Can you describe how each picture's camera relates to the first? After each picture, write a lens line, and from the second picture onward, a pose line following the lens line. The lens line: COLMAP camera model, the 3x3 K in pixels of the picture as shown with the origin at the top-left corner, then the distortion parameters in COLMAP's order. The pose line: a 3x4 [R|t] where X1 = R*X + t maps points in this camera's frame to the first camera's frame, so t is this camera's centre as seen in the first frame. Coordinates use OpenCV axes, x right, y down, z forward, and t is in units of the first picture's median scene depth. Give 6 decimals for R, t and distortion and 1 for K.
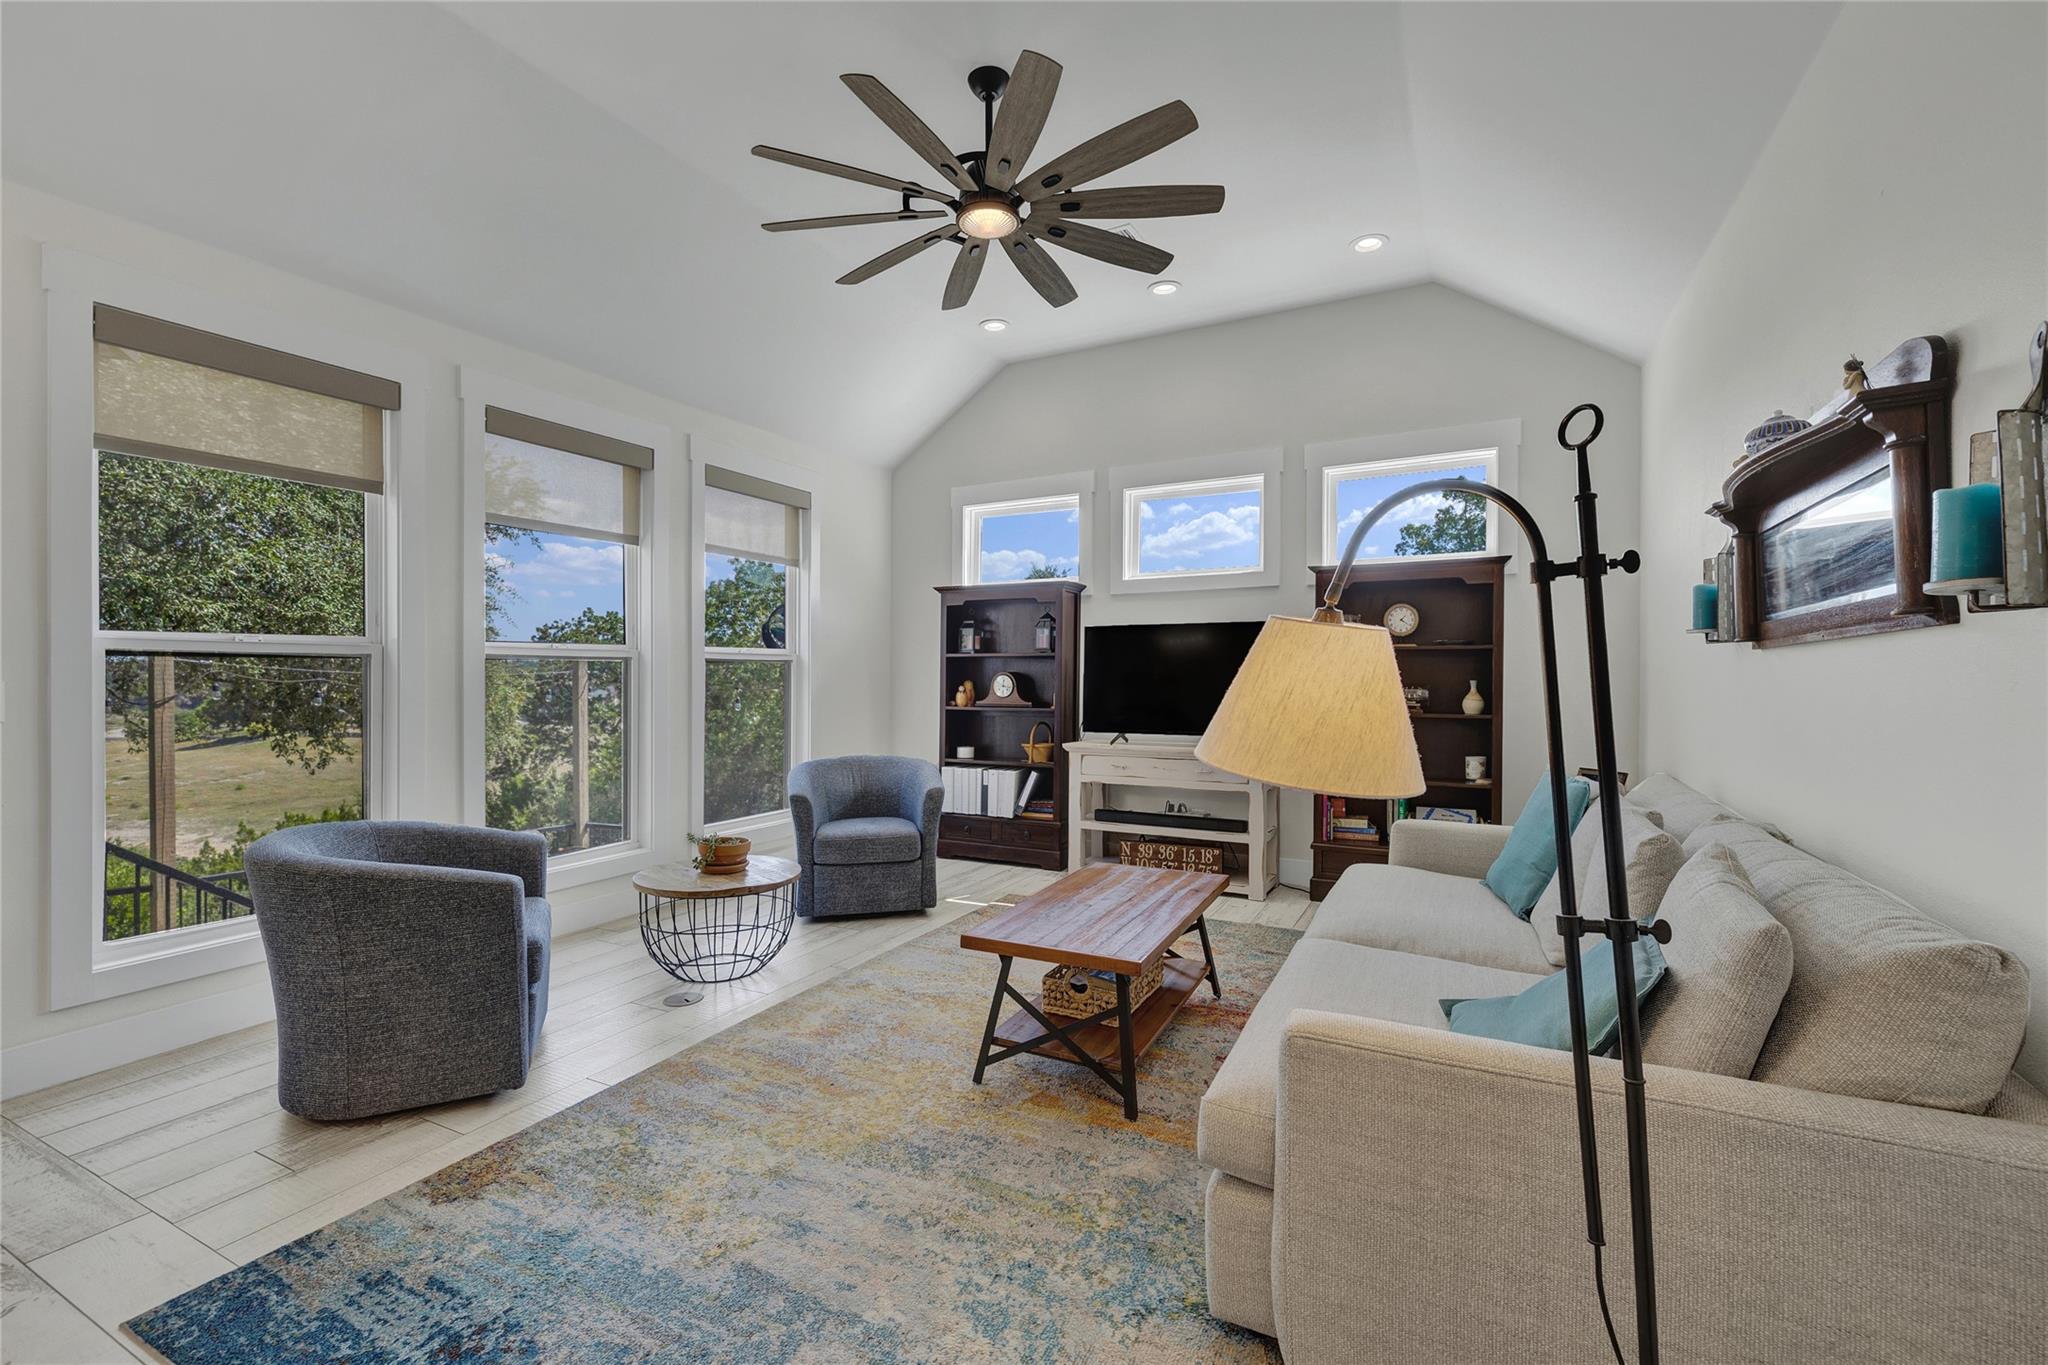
lens RADIAL K [[871.1, 0, 1024.0], [0, 871.1, 682.5], [0, 0, 1]] dist [0.001930, 0.000399]
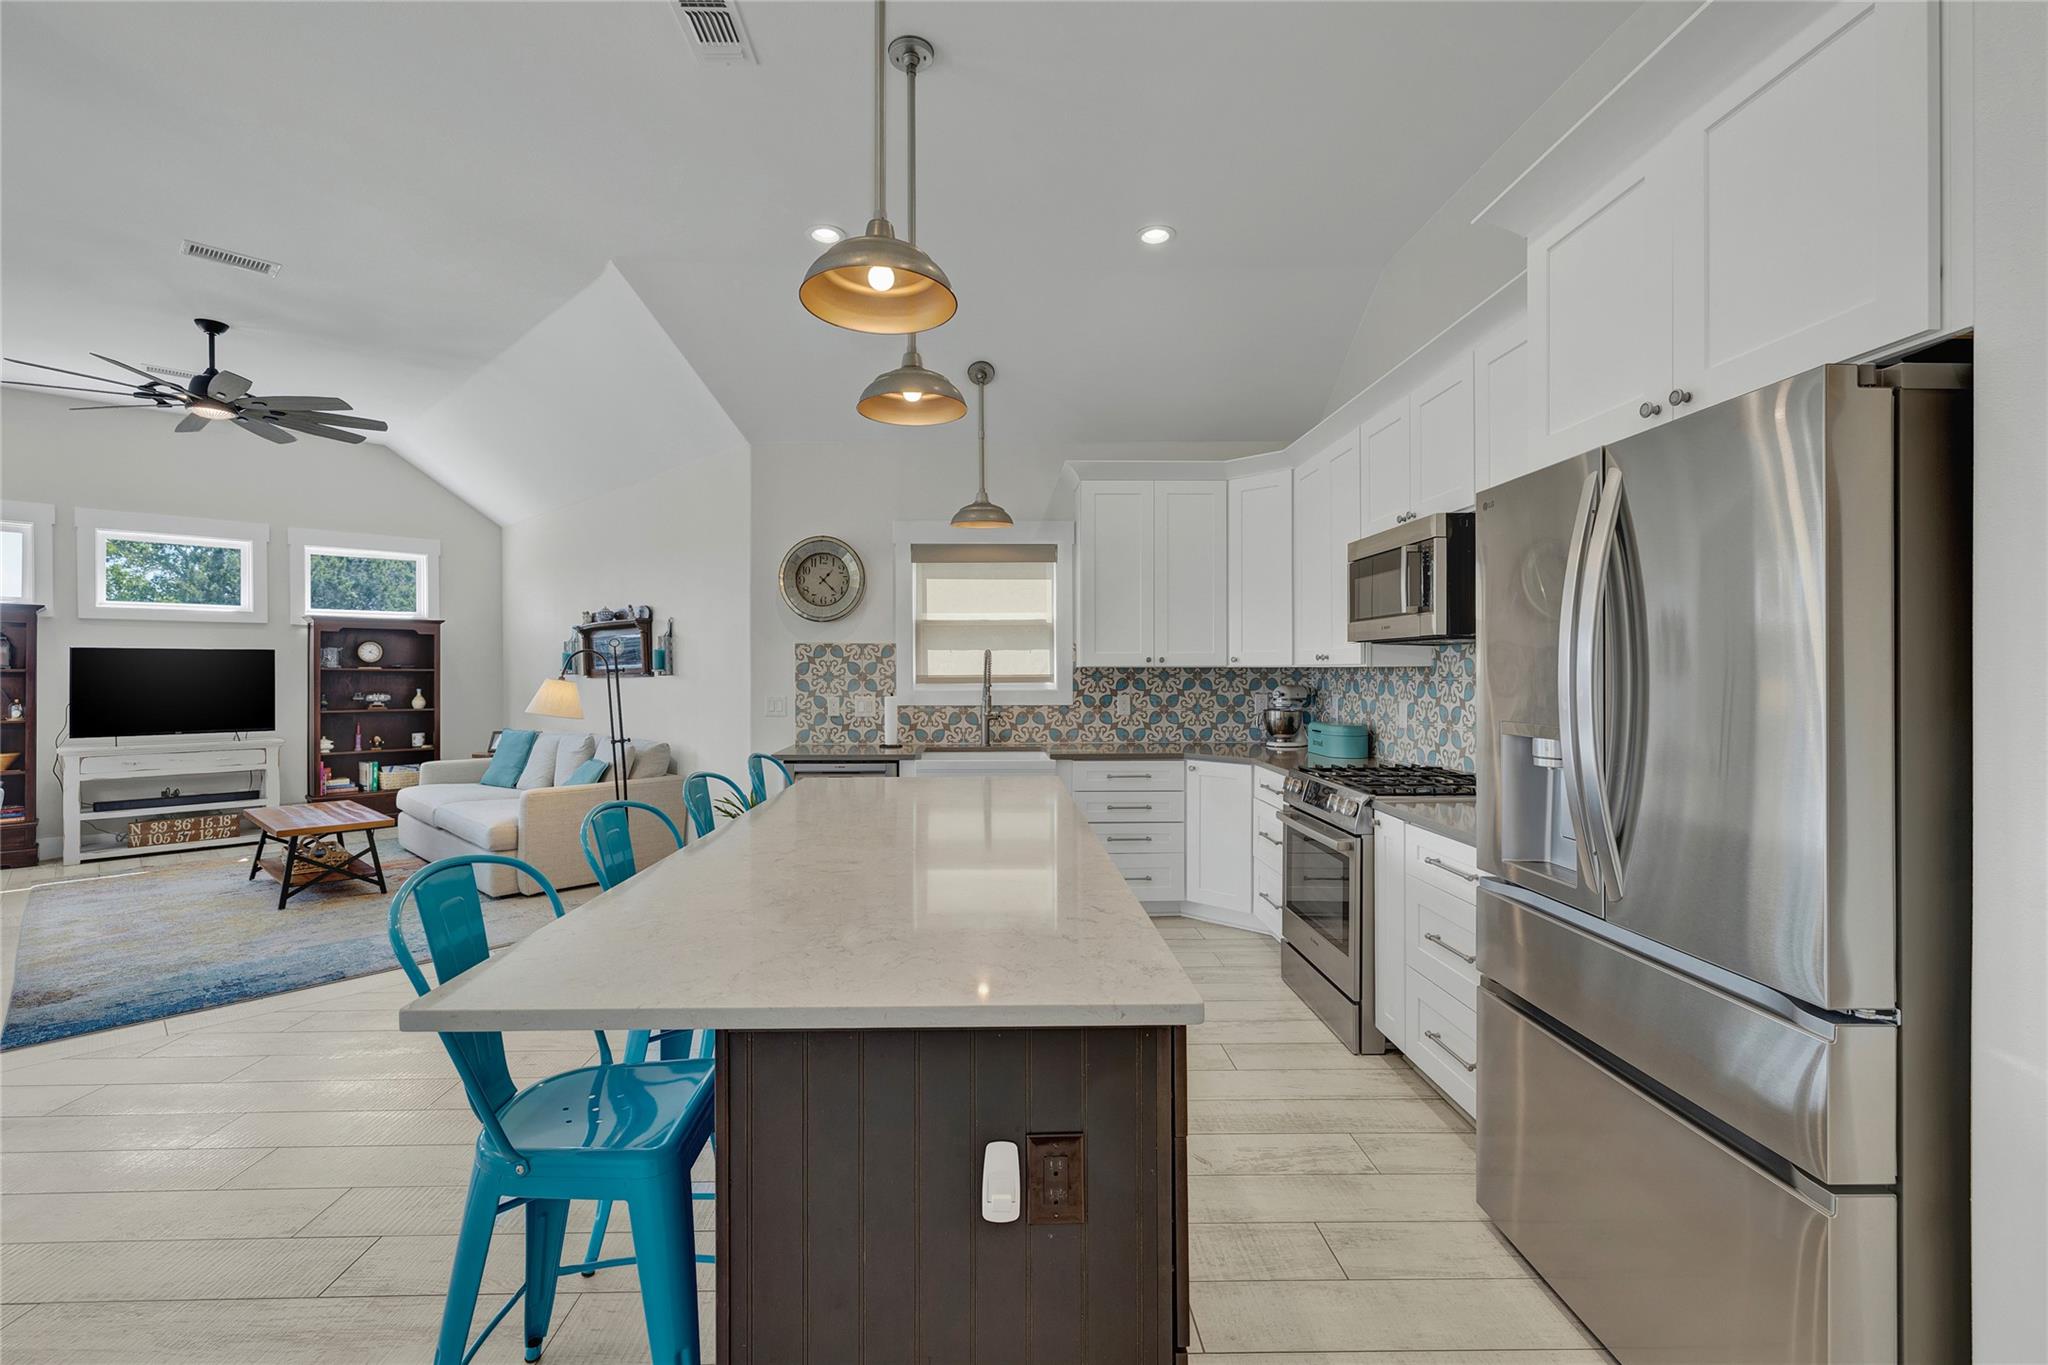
lens RADIAL K [[880.8, 0, 1012.0], [0, 880.8, 663.6], [0, 0, 1]] dist [0.001454, 0.000734]
pose [[0.264953, 0.011328, 0.964195, -0.868117], [0.008630, 0.999863, -0.014118, -0.018208], [-0.964223, 0.012061, 0.264819, -0.606181]]
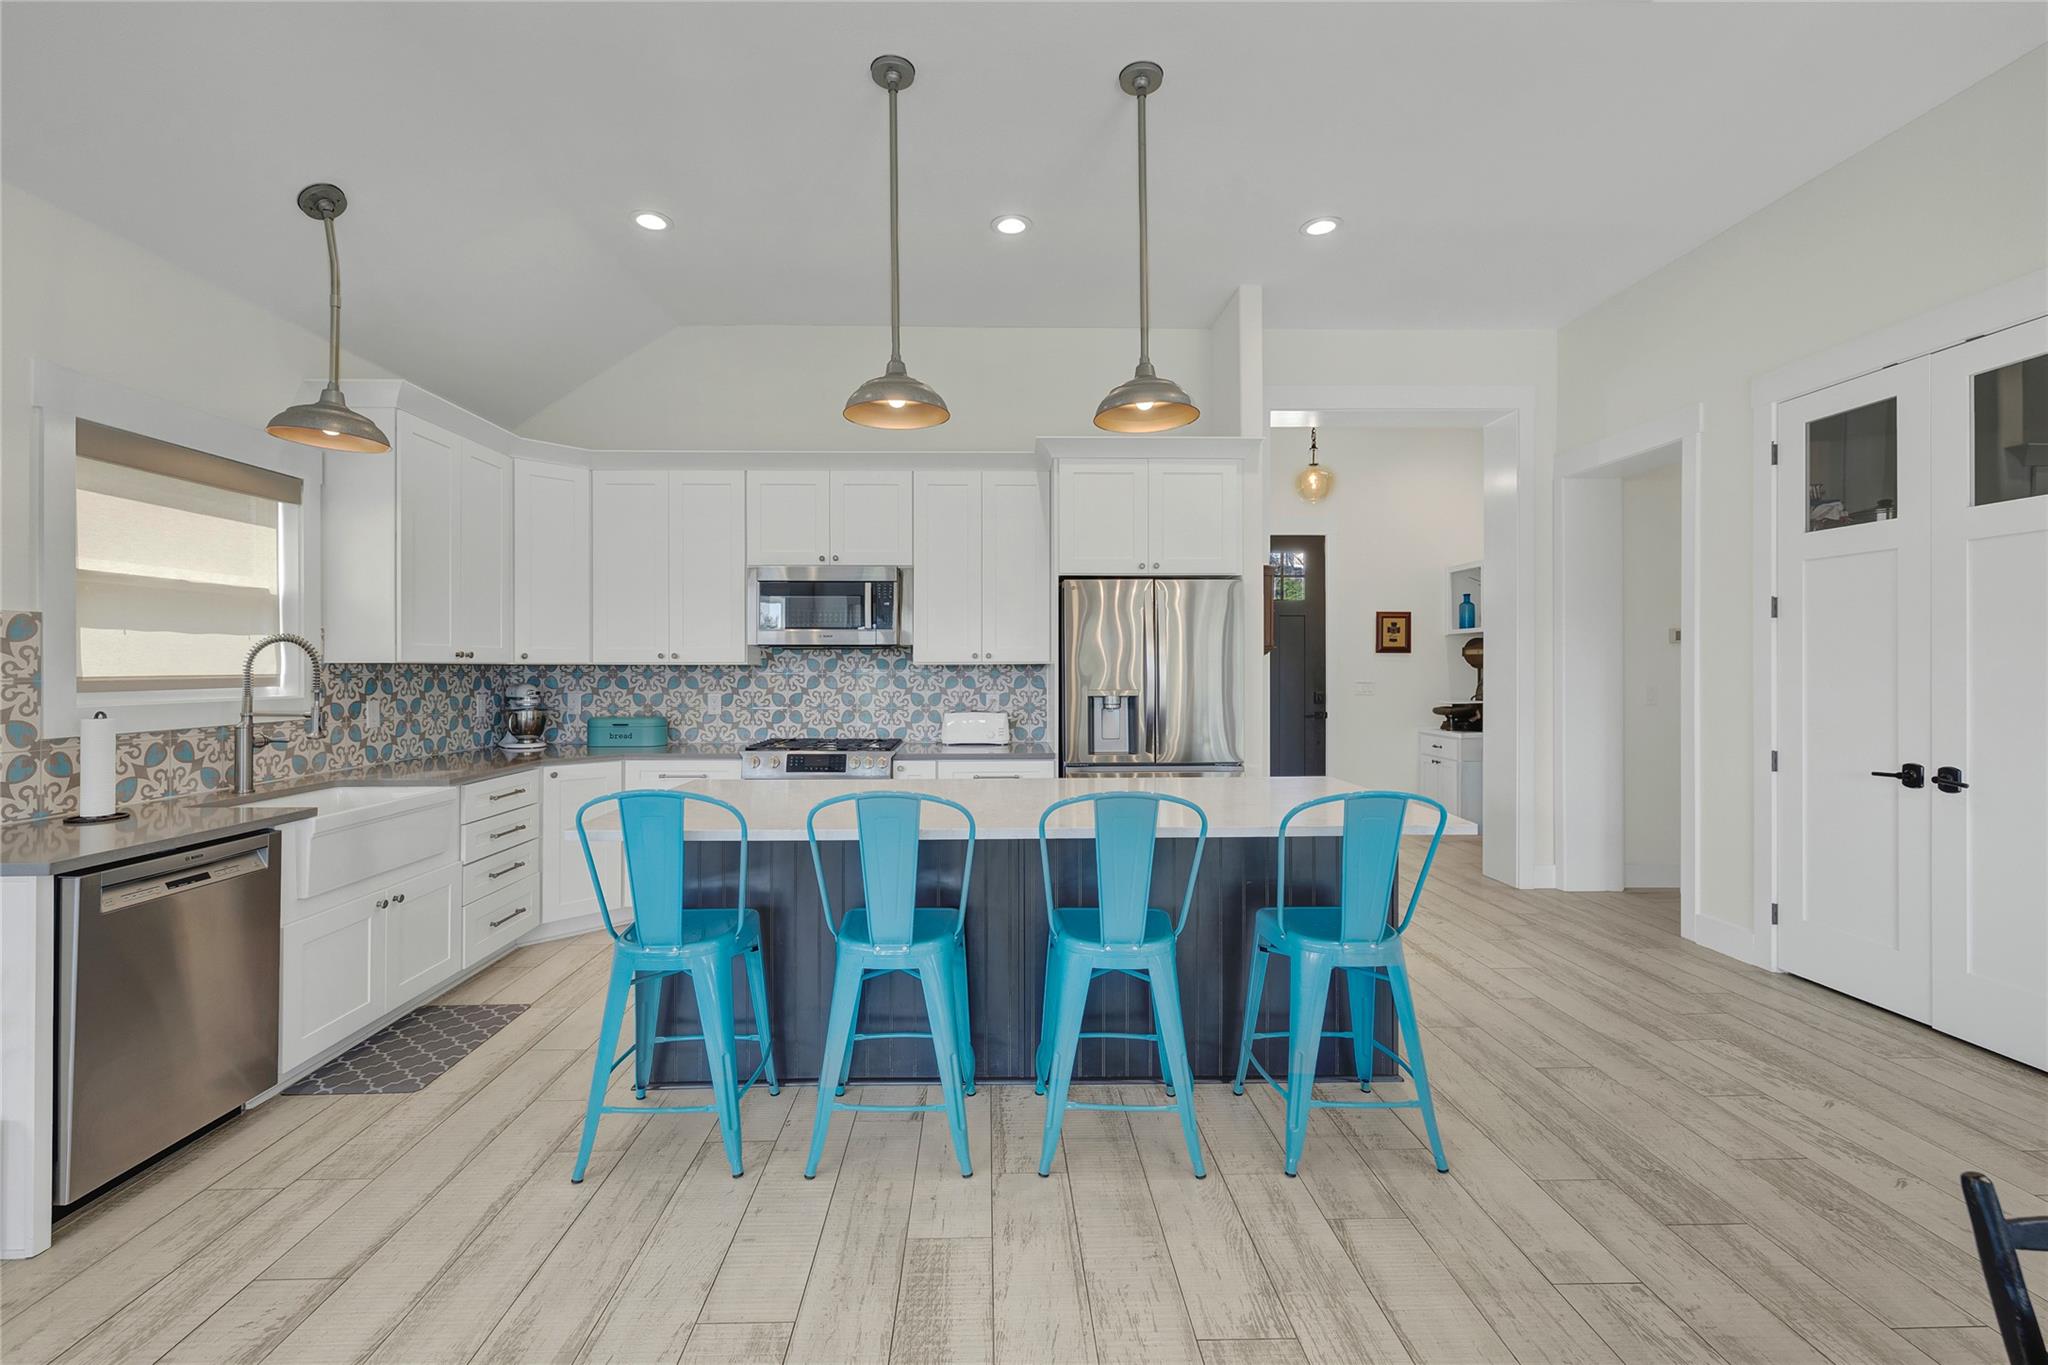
lens RADIAL K [[880.8, 0, 1012.0], [0, 880.8, 663.6], [0, 0, 1]] dist [0.001454, 0.000734]
pose [[-0.962705, 0.009409, 0.270390, -0.526917], [0.010720, 0.999937, 0.003370, -0.025070], [-0.270342, 0.006143, -0.962745, 0.275628]]
